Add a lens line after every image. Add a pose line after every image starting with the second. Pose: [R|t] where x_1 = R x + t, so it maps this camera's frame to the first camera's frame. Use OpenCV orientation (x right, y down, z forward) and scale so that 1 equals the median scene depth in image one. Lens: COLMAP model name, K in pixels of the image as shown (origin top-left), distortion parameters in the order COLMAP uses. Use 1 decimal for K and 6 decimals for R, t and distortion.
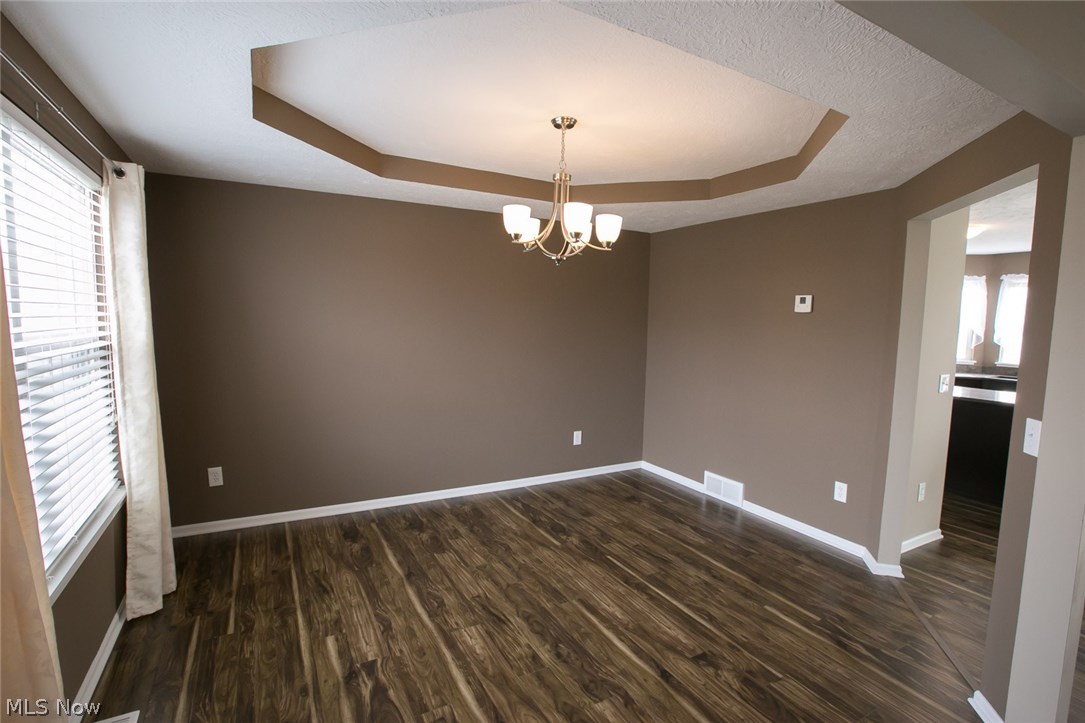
lens RADIAL K [[523.8, 0, 549.5], [0, 523.8, 369.5], [0, 0, 1]] dist [-0.040081, 0.009853]
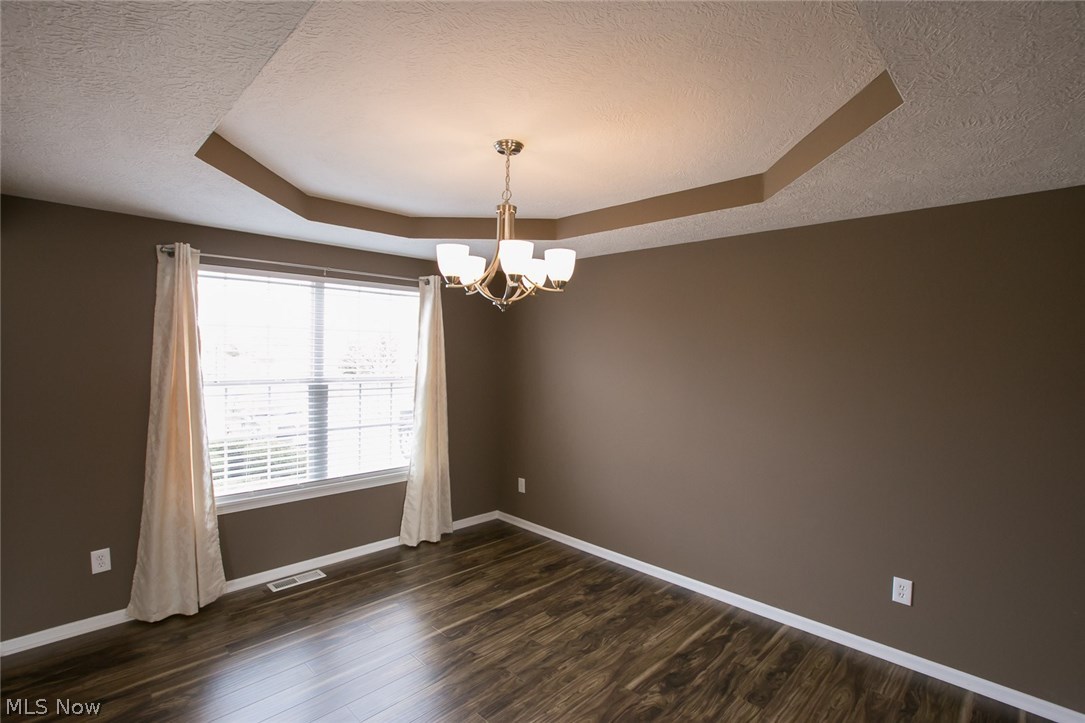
lens RADIAL K [[523.8, 0, 542.2], [0, 523.8, 354.1], [0, 0, 1]] dist [-0.040081, 0.009853]
pose [[0.237091, -0.014109, -0.971385, 0.696846], [-0.092934, 0.994980, -0.037134, -0.089877], [0.967032, 0.099079, 0.234590, 0.672904]]
